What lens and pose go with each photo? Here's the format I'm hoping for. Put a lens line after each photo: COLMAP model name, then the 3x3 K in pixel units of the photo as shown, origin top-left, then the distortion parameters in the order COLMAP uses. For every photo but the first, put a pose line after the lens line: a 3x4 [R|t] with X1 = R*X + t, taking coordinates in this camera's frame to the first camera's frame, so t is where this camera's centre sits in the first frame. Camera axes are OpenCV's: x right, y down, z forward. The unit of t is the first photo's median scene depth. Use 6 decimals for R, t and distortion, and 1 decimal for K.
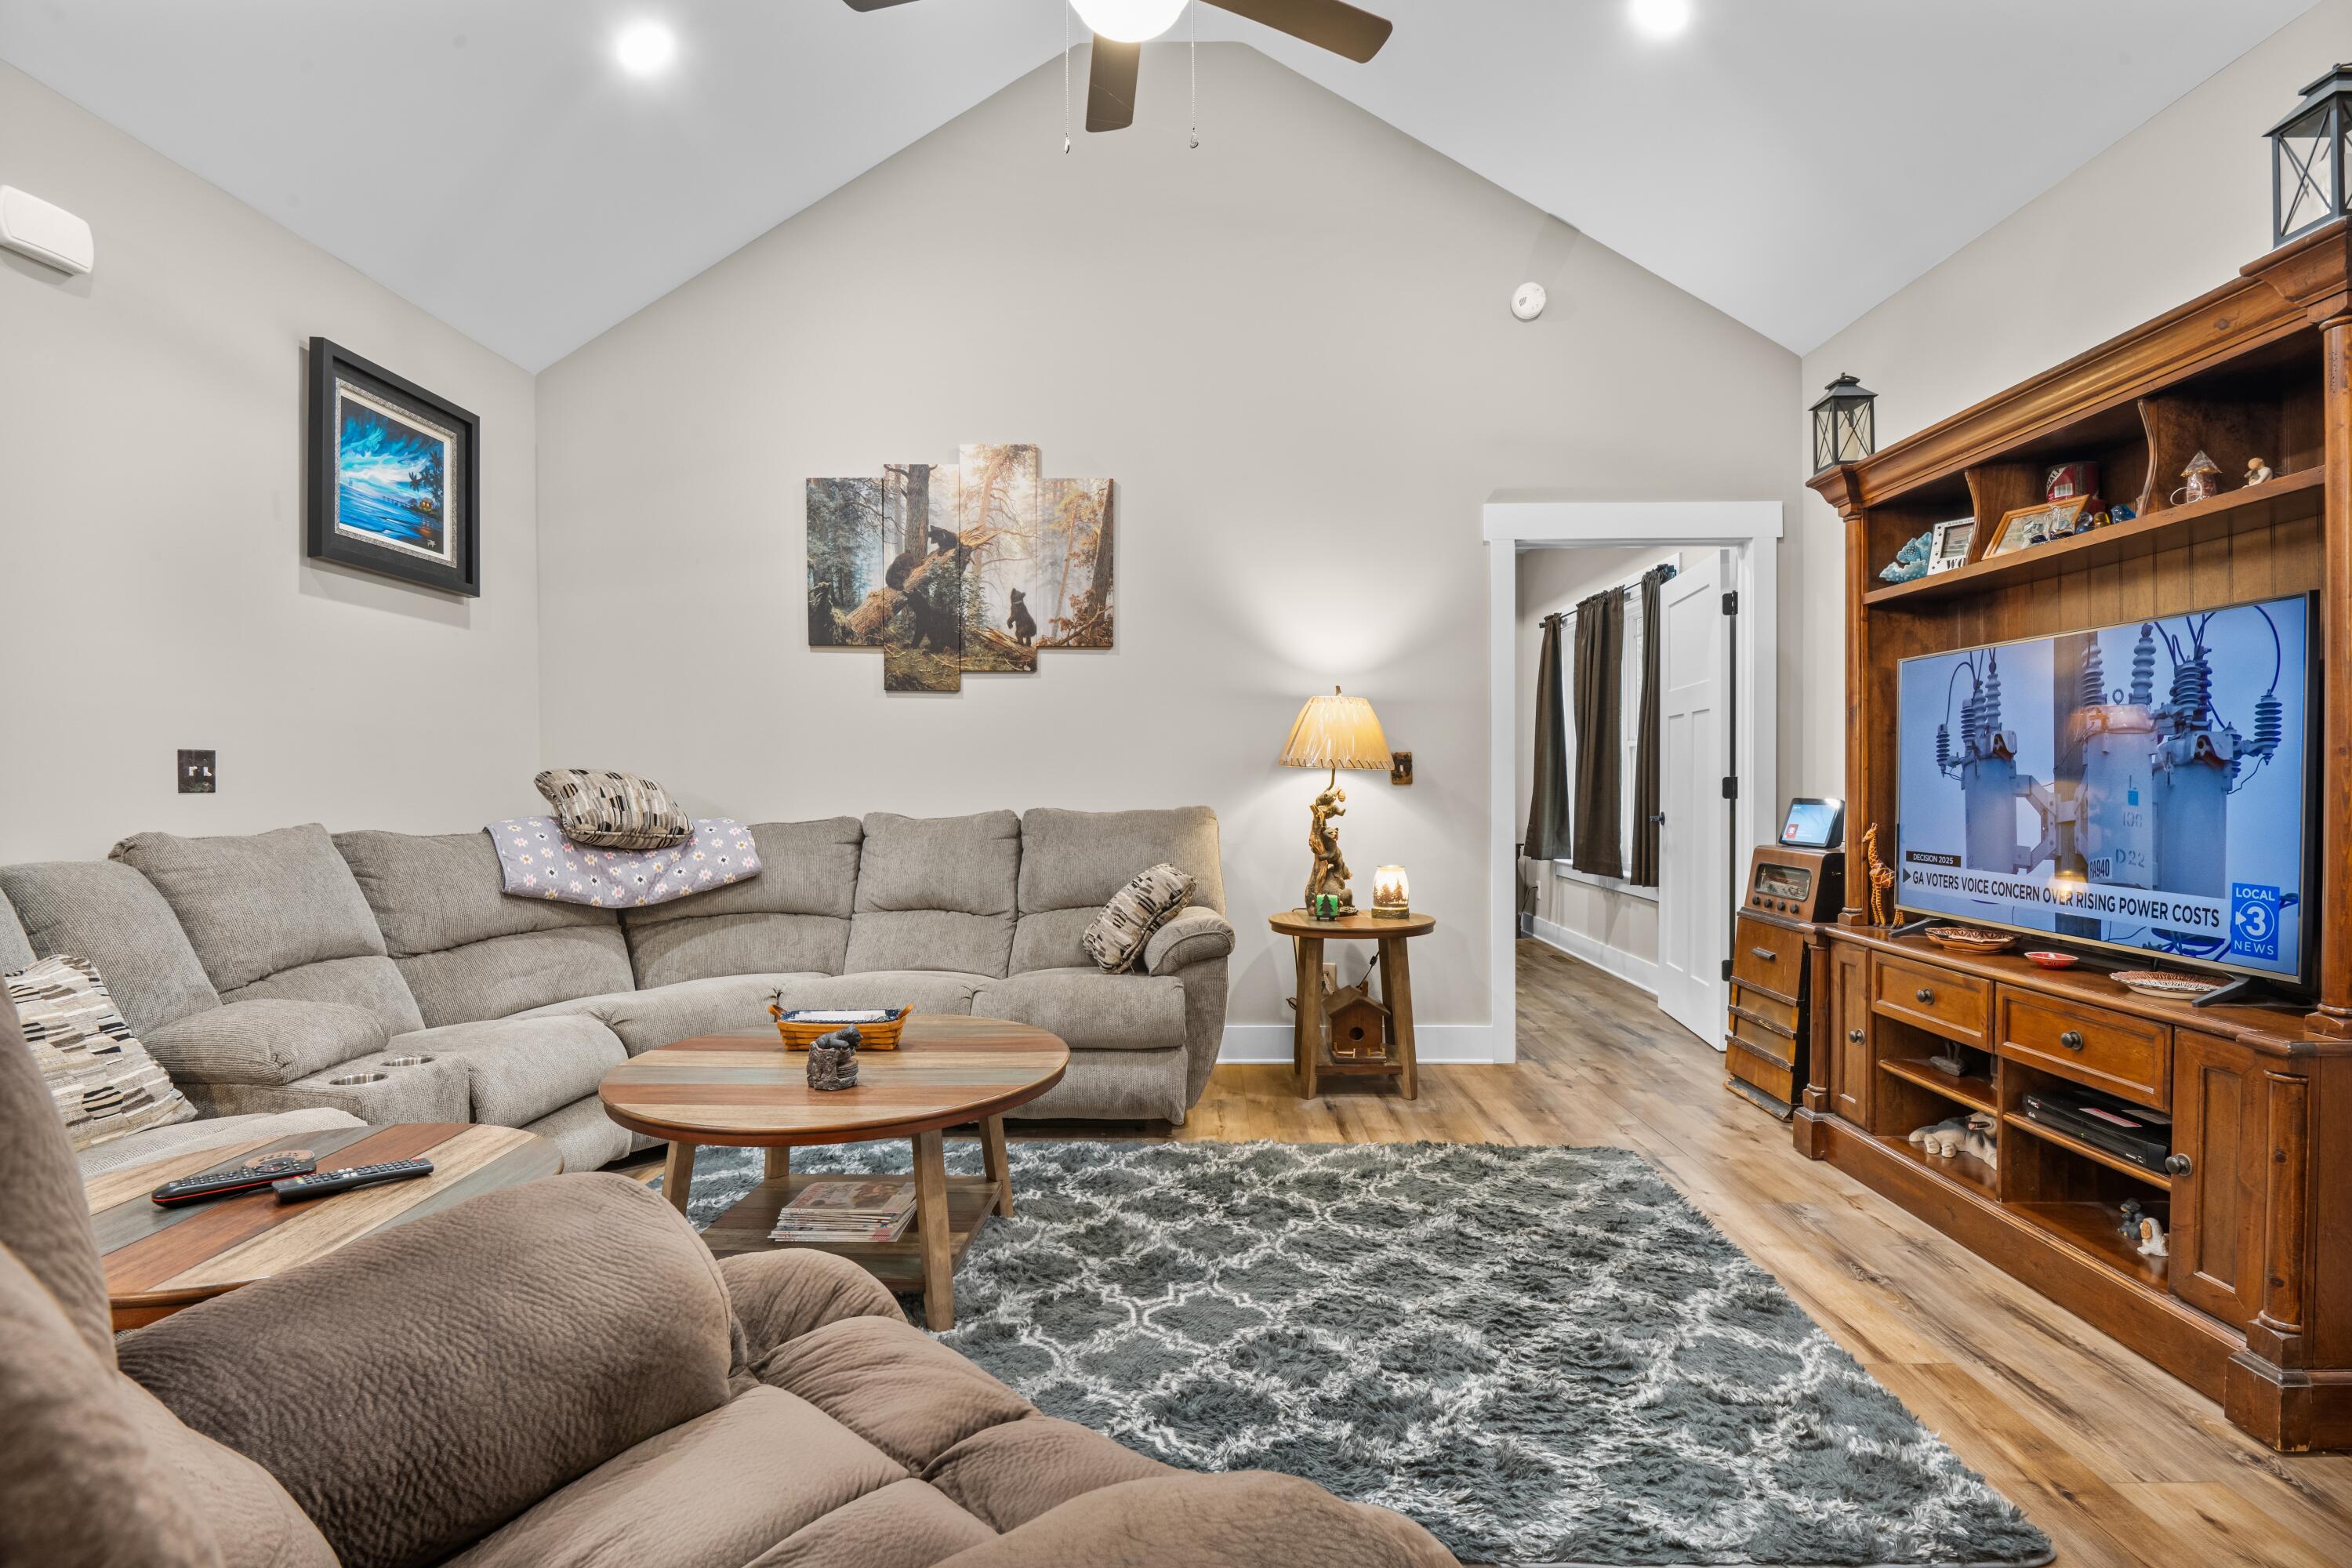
lens RADIAL K [[1164.6, 0, 1179.6], [0, 1164.6, 787.3], [0, 0, 1]] dist [-0.005863, -0.009584]
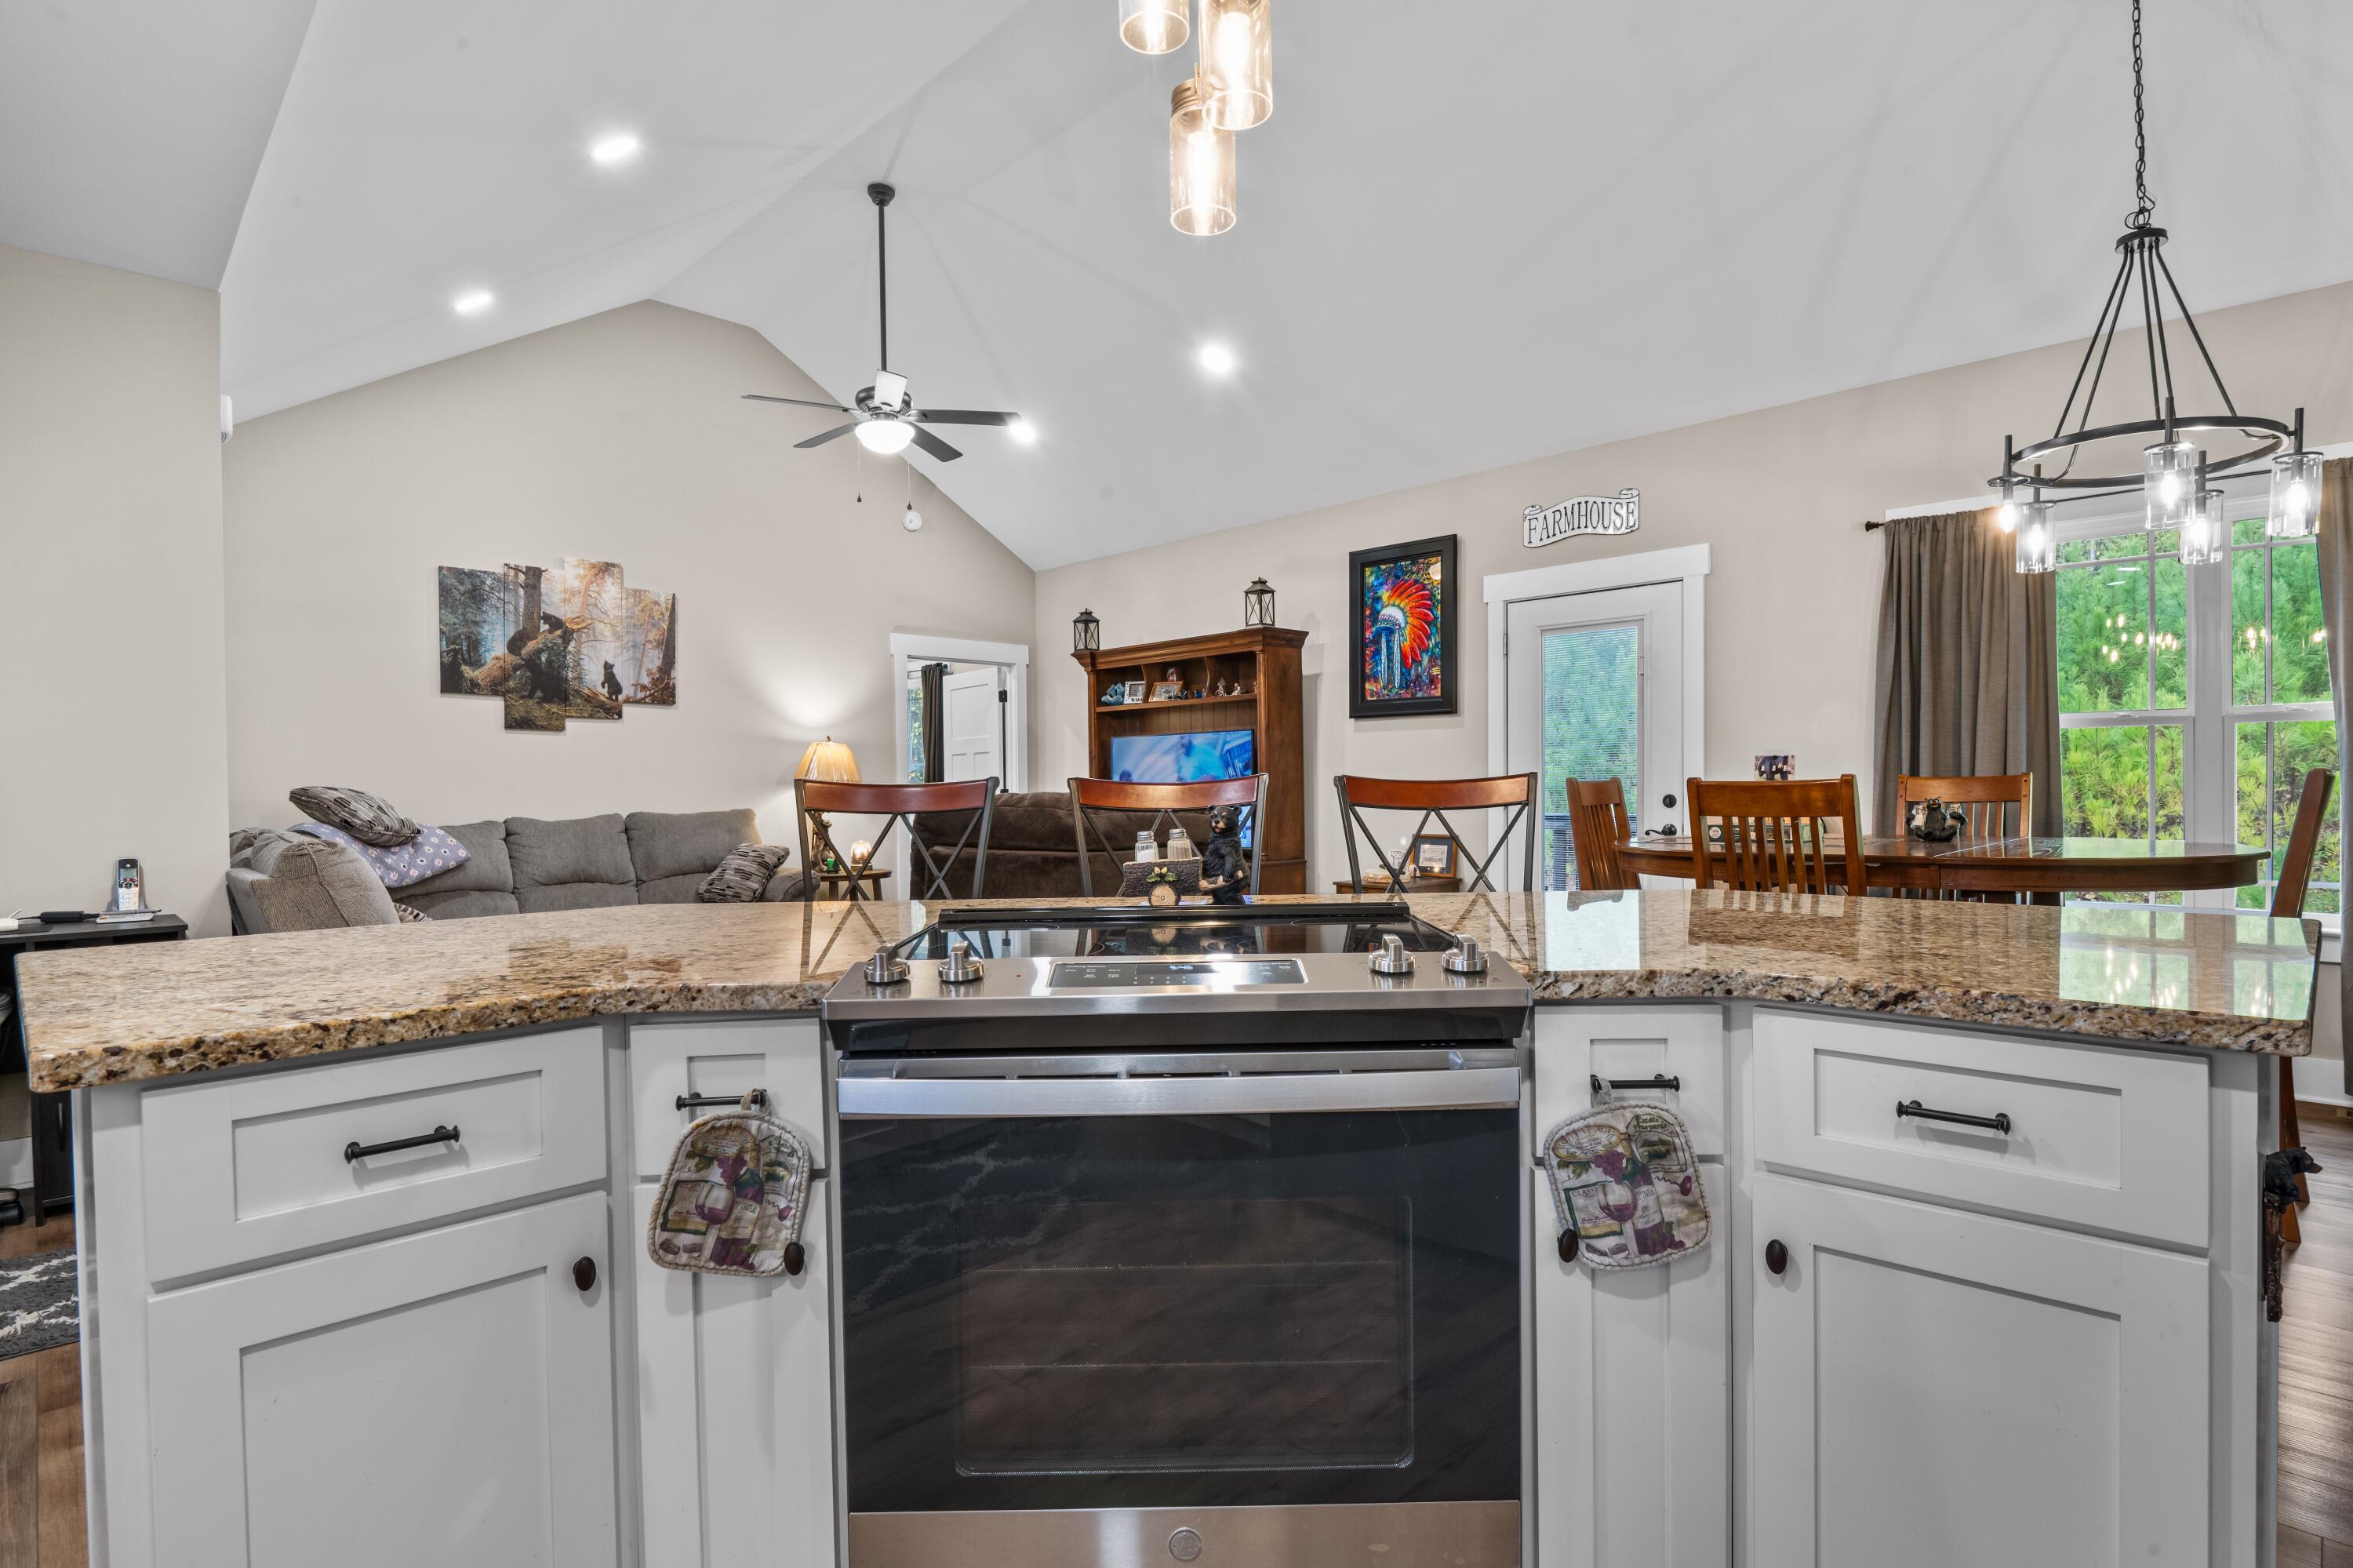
lens RADIAL K [[1165.2, 0, 1174.8], [0, 1165.2, 790.3], [0, 0, 1]] dist [-0.005863, -0.009584]
pose [[0.698068, -0.005089, 0.716014, -0.864118], [0.015403, 0.999850, -0.007910, 0.015771], [-0.715866, 0.016551, 0.698041, -0.648882]]
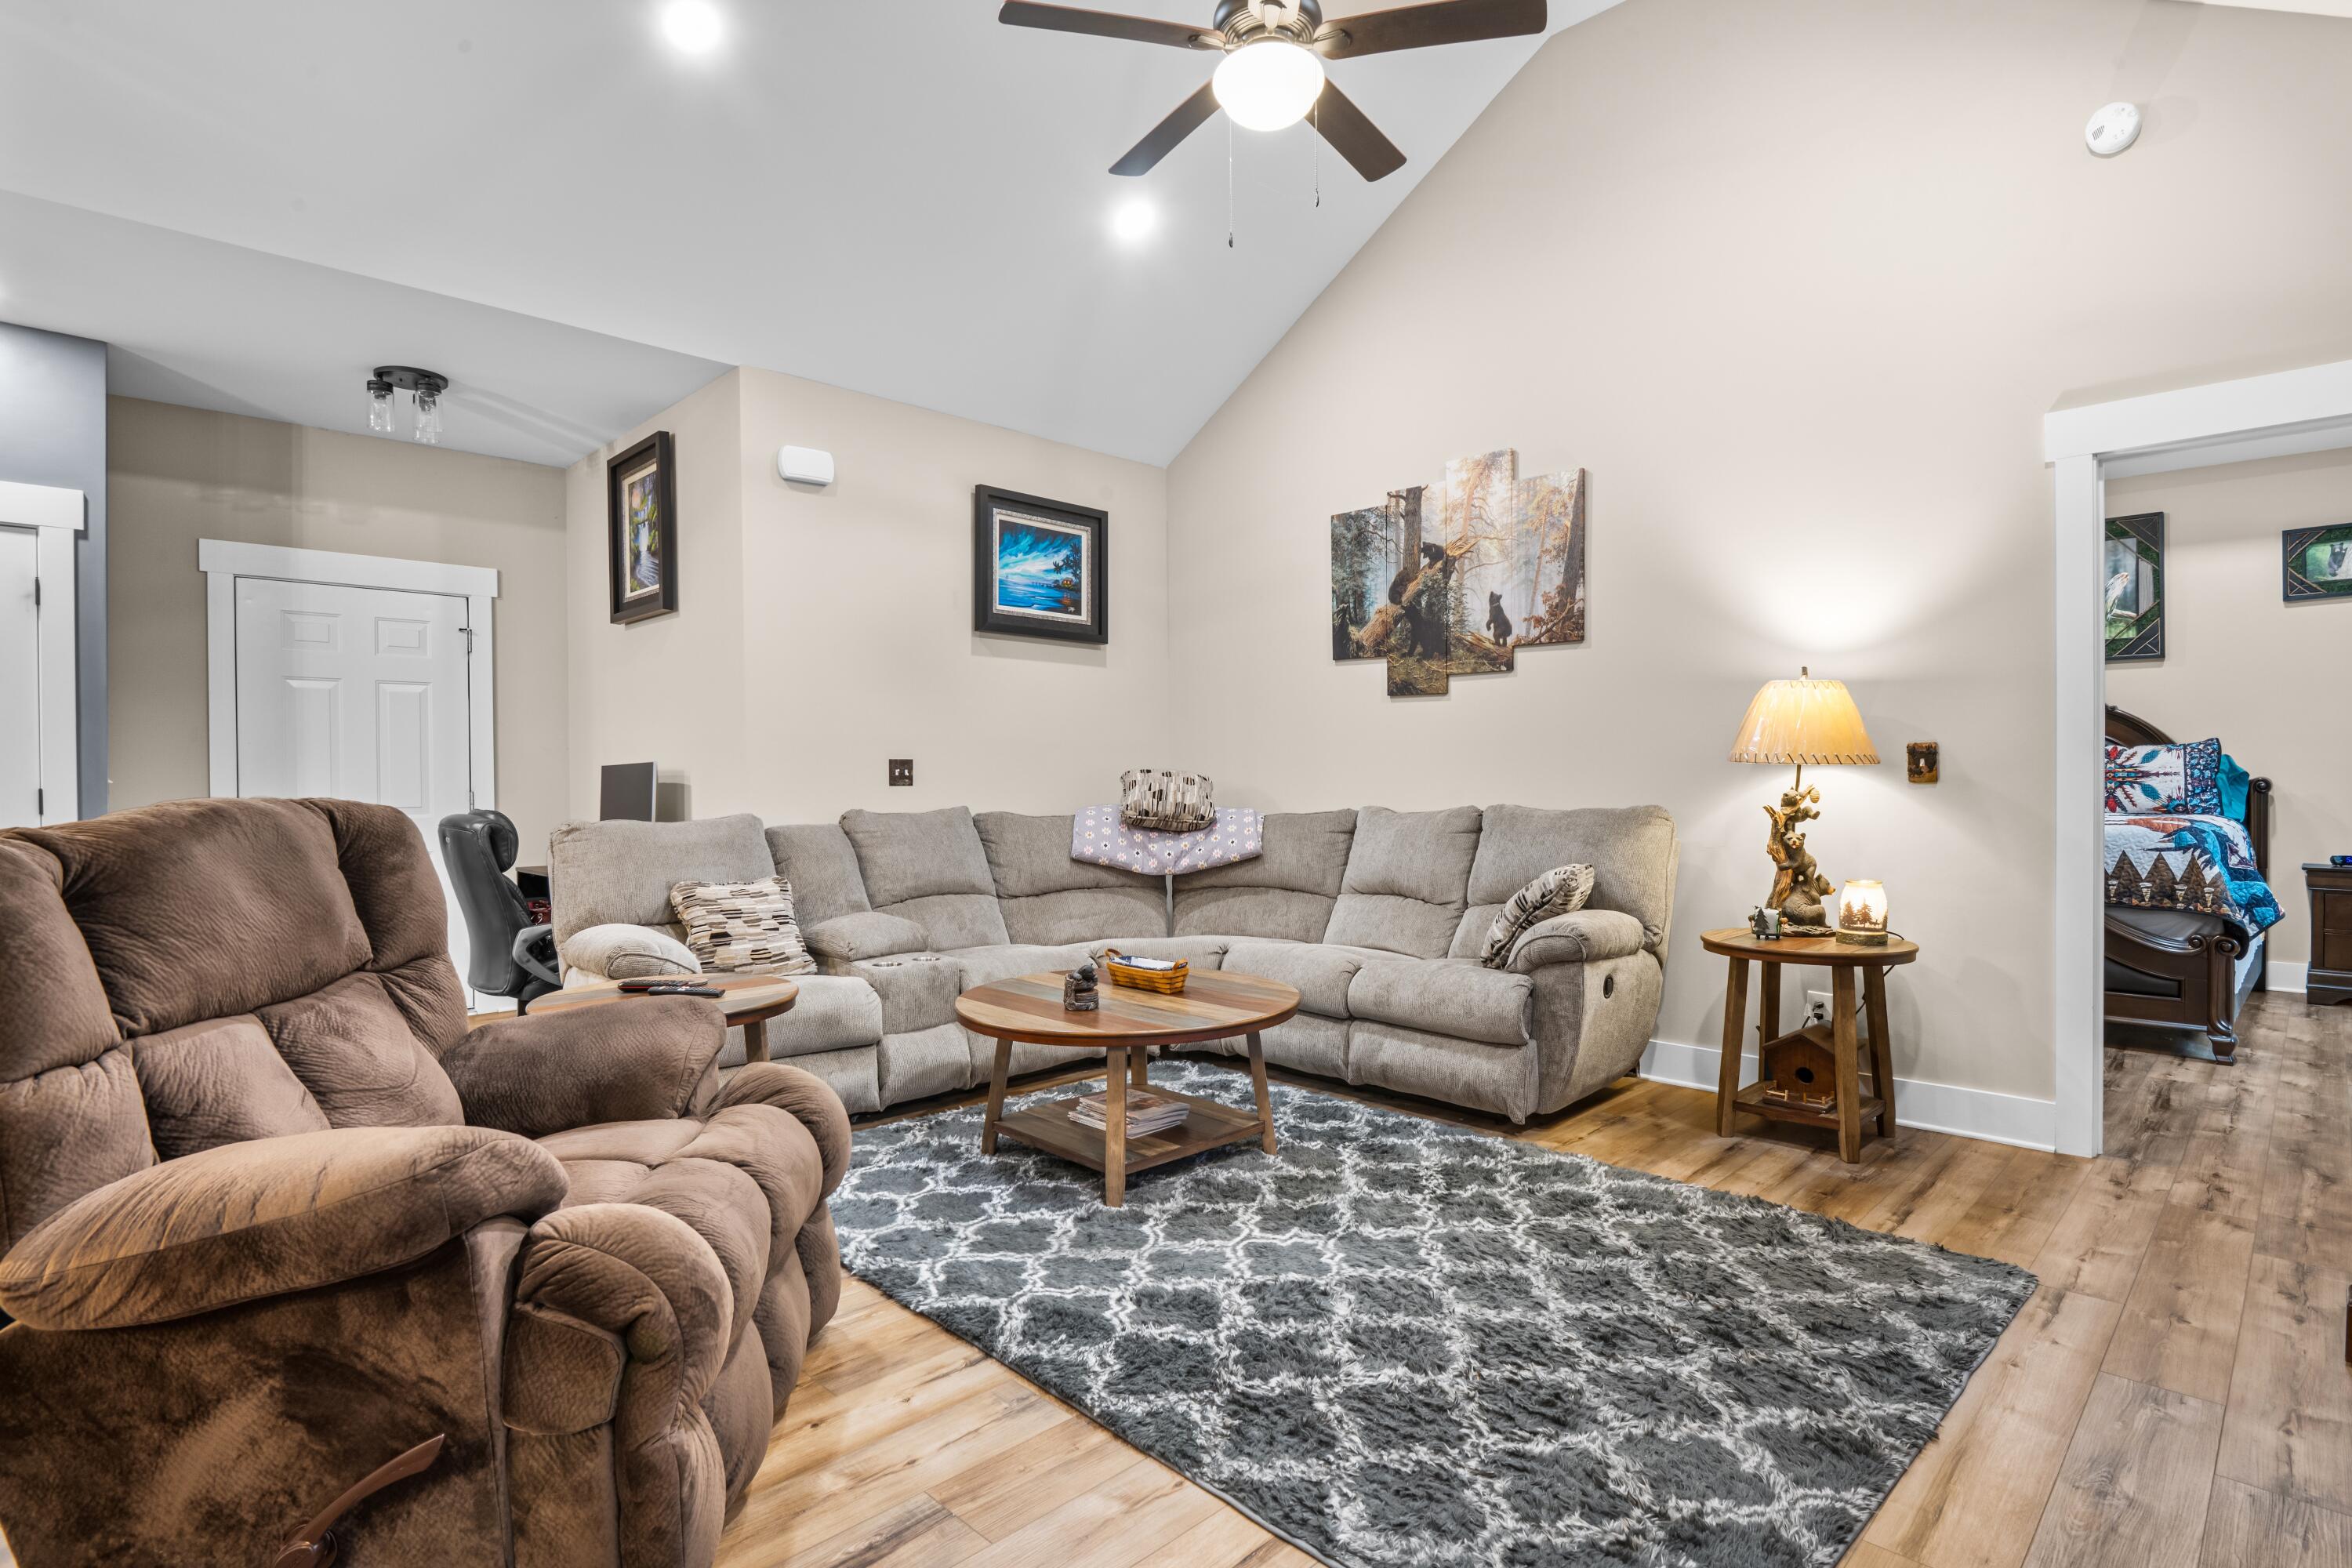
lens RADIAL K [[1164.6, 0, 1173.4], [0, 1164.6, 787.2], [0, 0, 1]] dist [-0.005863, -0.009584]
pose [[0.716918, 0.006670, -0.697125, 0.474519], [-0.002516, 0.999972, 0.006979, -0.004668], [0.697153, -0.003249, 0.716915, 0.077799]]
